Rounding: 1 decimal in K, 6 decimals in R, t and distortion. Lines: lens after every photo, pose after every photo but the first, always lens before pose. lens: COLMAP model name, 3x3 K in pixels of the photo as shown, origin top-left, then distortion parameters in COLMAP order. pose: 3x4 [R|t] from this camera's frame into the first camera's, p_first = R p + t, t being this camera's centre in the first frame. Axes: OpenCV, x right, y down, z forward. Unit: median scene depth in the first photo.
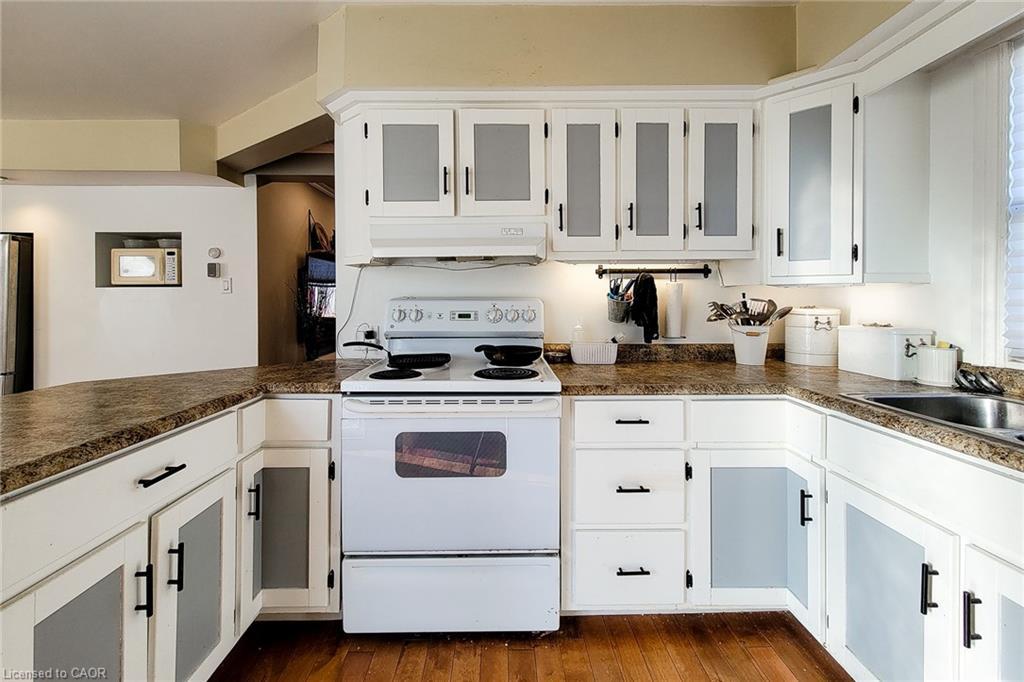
lens RADIAL K [[427.1, 0, 511.6], [0, 427.1, 302.0], [0, 0, 1]] dist [-0.001708, -0.000981]
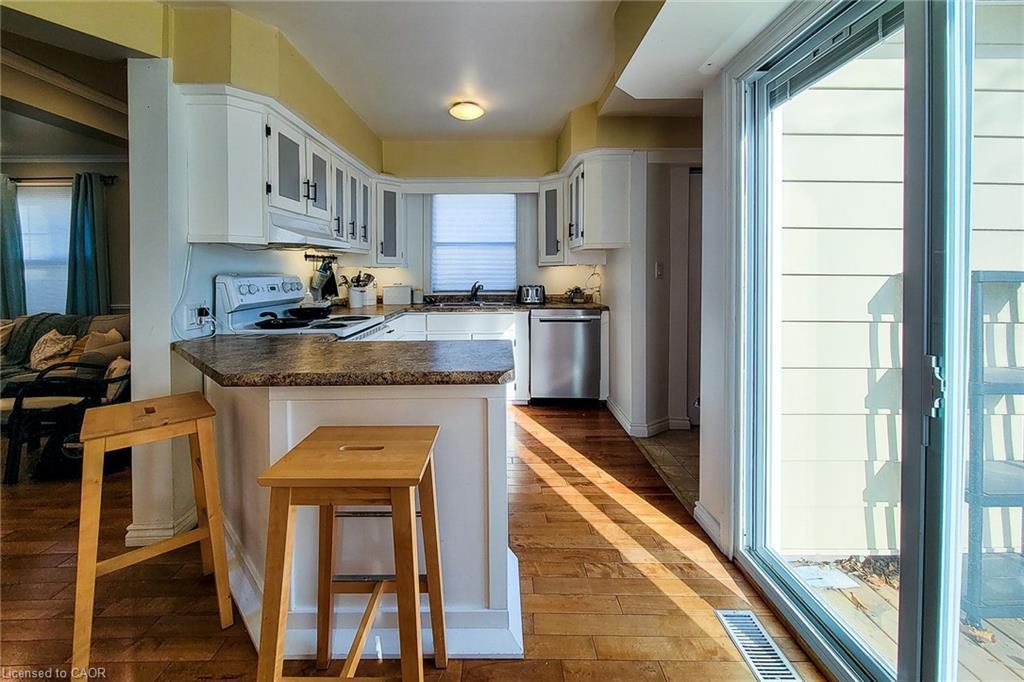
lens RADIAL K [[427.1, 0, 506.0], [0, 427.1, 288.6], [0, 0, 1]] dist [-0.001708, -0.000981]
pose [[-0.002771, -0.039041, 0.999234, -1.508971], [0.014481, 0.999131, 0.039077, -0.006500], [-0.999891, 0.014578, -0.002203, 0.350890]]
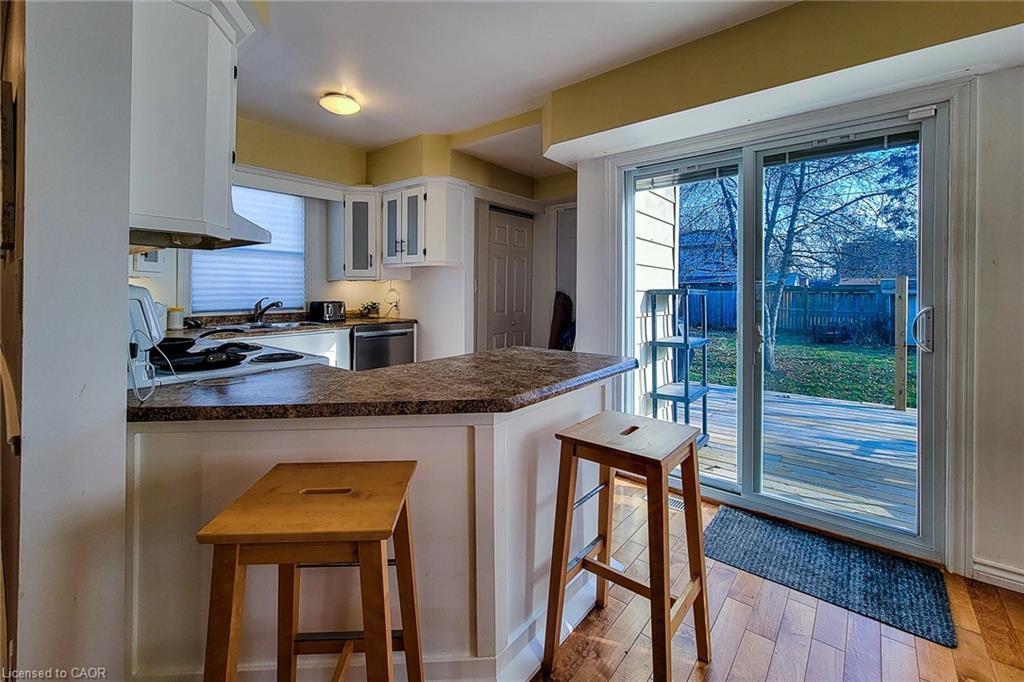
lens RADIAL K [[427.1, 0, 478.5], [0, 427.1, 287.3], [0, 0, 1]] dist [-0.001708, -0.000981]
pose [[-0.744229, -0.008084, 0.667876, -1.156865], [-0.002459, 0.999953, 0.009363, -0.022305], [-0.667920, 0.005326, -0.744214, 1.276146]]
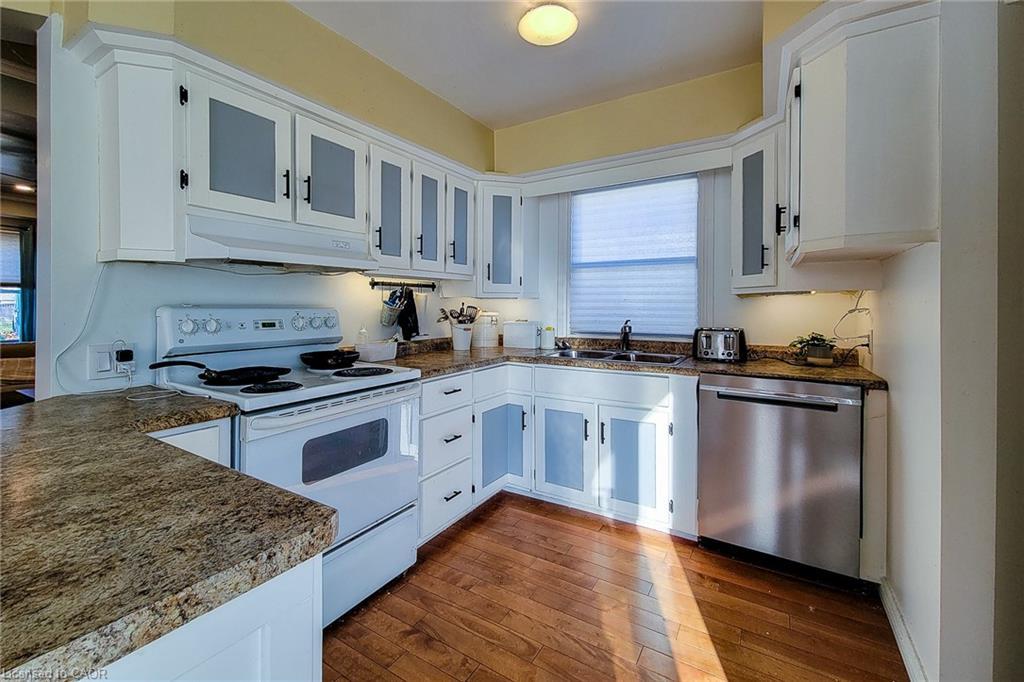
lens RADIAL K [[427.1, 0, 509.4], [0, 427.1, 312.7], [0, 0, 1]] dist [-0.001708, -0.000981]
pose [[0.530138, -0.012549, 0.847819, -0.690283], [0.006593, 0.999921, 0.010678, -0.000372], [-0.847886, -0.000071, 0.530179, 0.059154]]
